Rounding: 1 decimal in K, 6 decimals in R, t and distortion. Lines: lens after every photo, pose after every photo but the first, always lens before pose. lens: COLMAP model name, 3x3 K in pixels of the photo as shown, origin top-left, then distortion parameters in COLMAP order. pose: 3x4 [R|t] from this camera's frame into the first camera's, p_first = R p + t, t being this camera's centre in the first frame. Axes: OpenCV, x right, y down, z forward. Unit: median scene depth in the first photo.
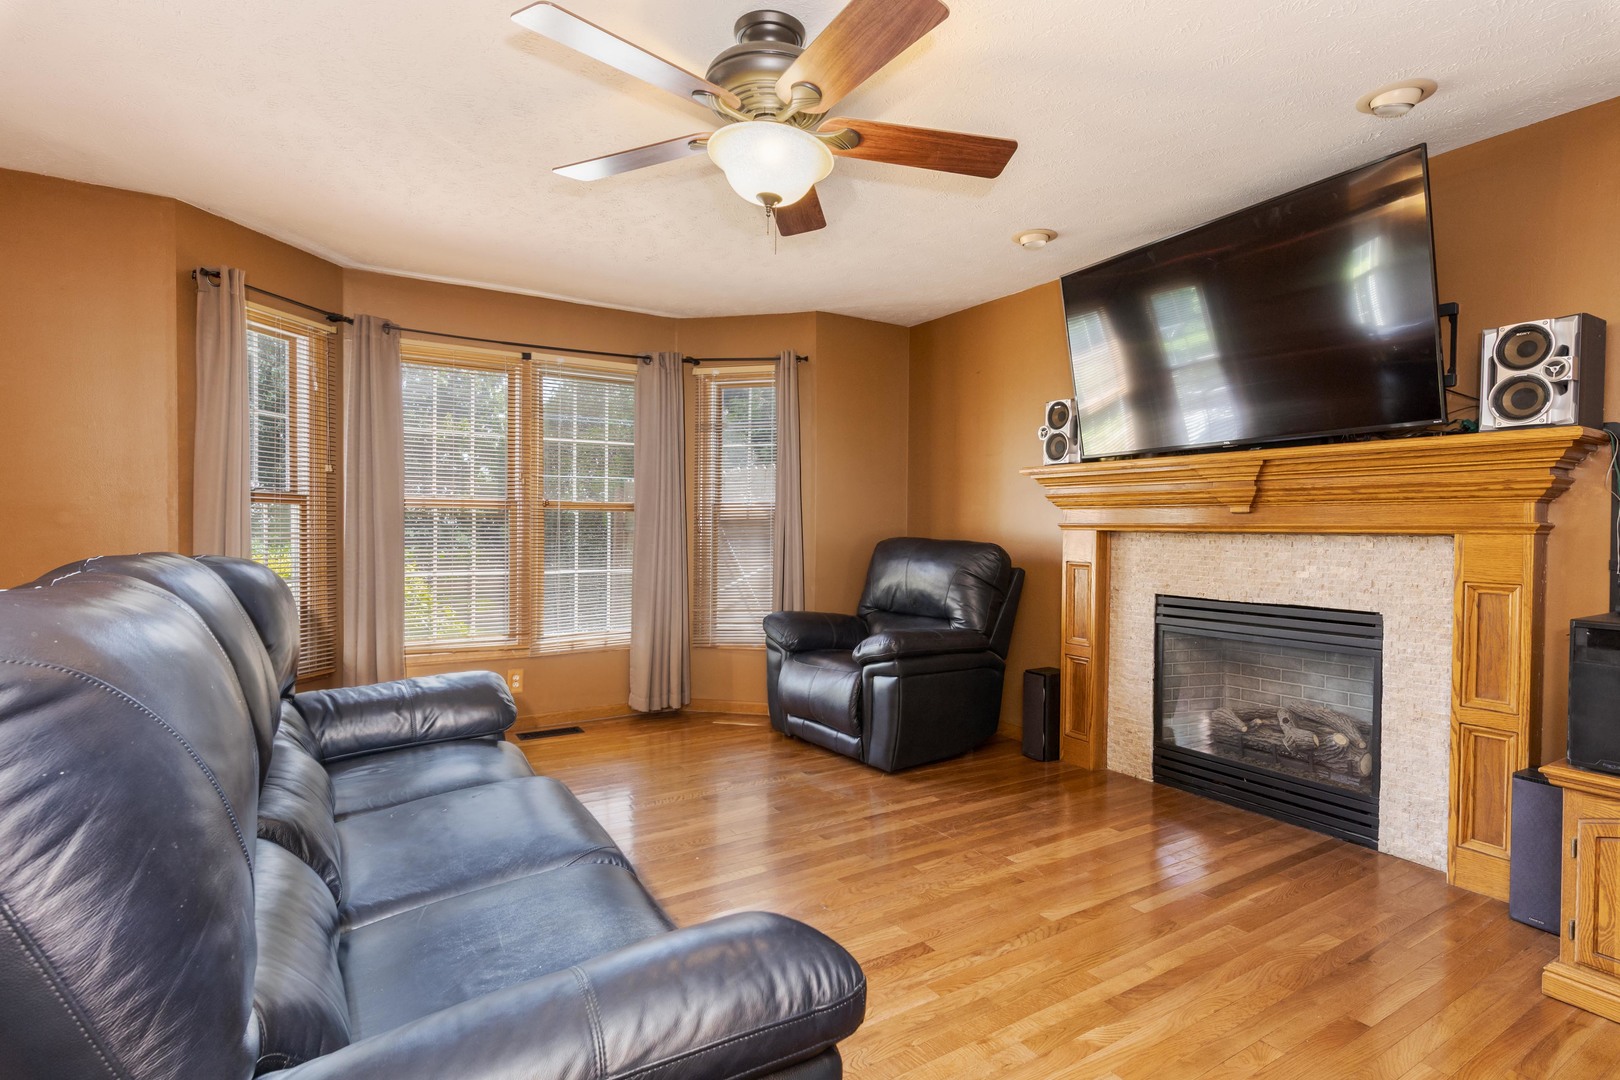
lens RADIAL K [[797.8, 0, 807.3], [0, 797.8, 533.0], [0, 0, 1]] dist [-0.005186, -0.001163]
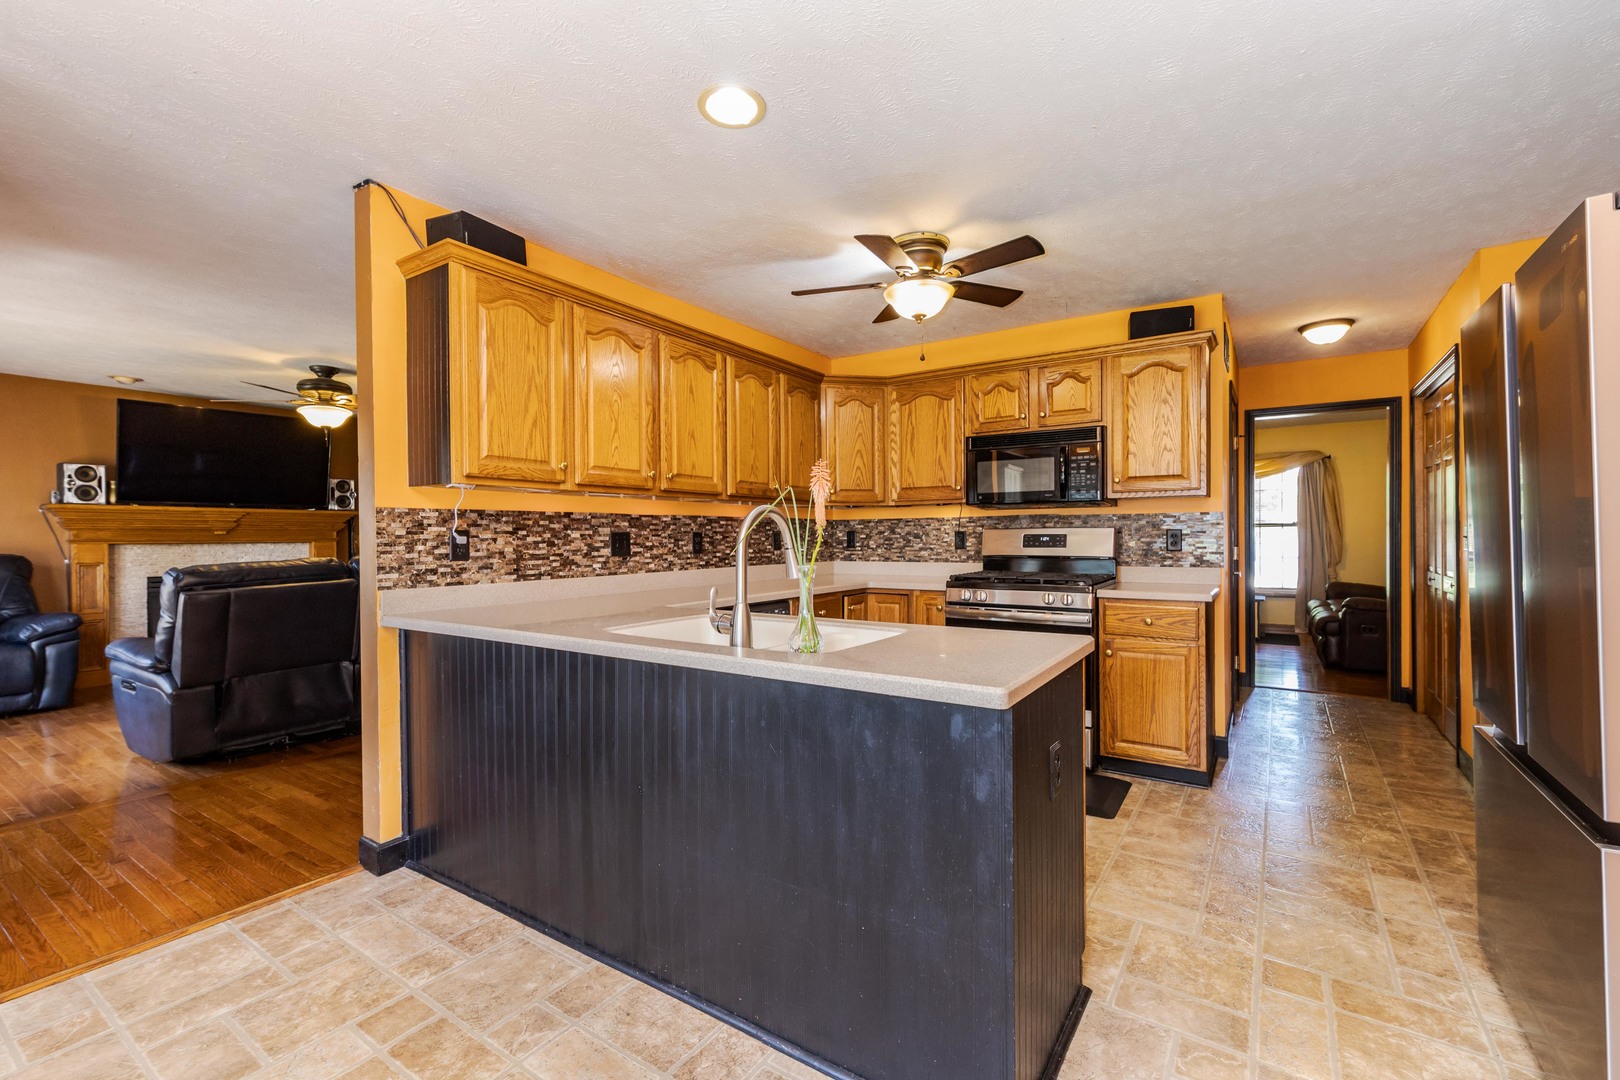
lens RADIAL K [[702.0, 0, 821.3], [0, 702.0, 541.2], [0, 0, 1]] dist [0.000824, 0.001038]
pose [[-0.426836, -0.008376, 0.904290, -1.711631], [0.014415, 0.999767, 0.016064, -0.011223], [-0.904214, 0.019892, -0.426615, 0.277559]]
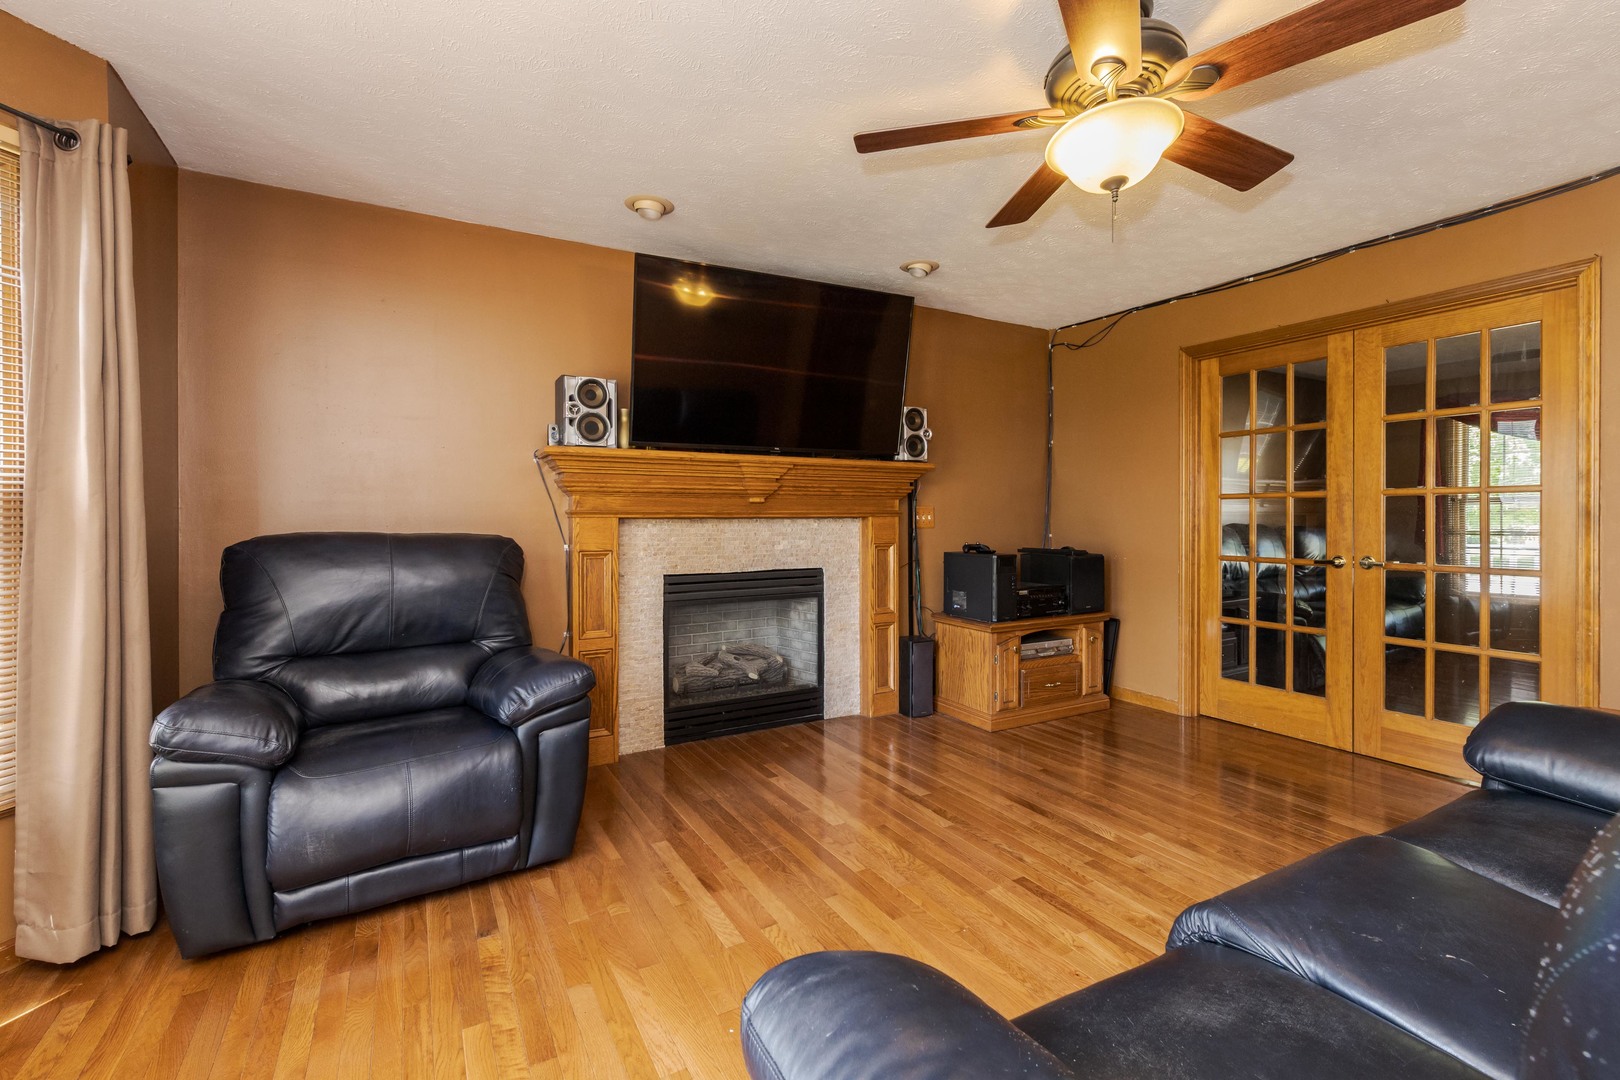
lens RADIAL K [[702.0, 0, 804.9], [0, 702.0, 524.7], [0, 0, 1]] dist [0.000824, 0.001038]
pose [[0.036121, -0.011664, 0.999279, -0.519900], [0.015812, 0.999813, 0.011098, -0.000482], [-0.999222, 0.015400, 0.036299, 0.769353]]
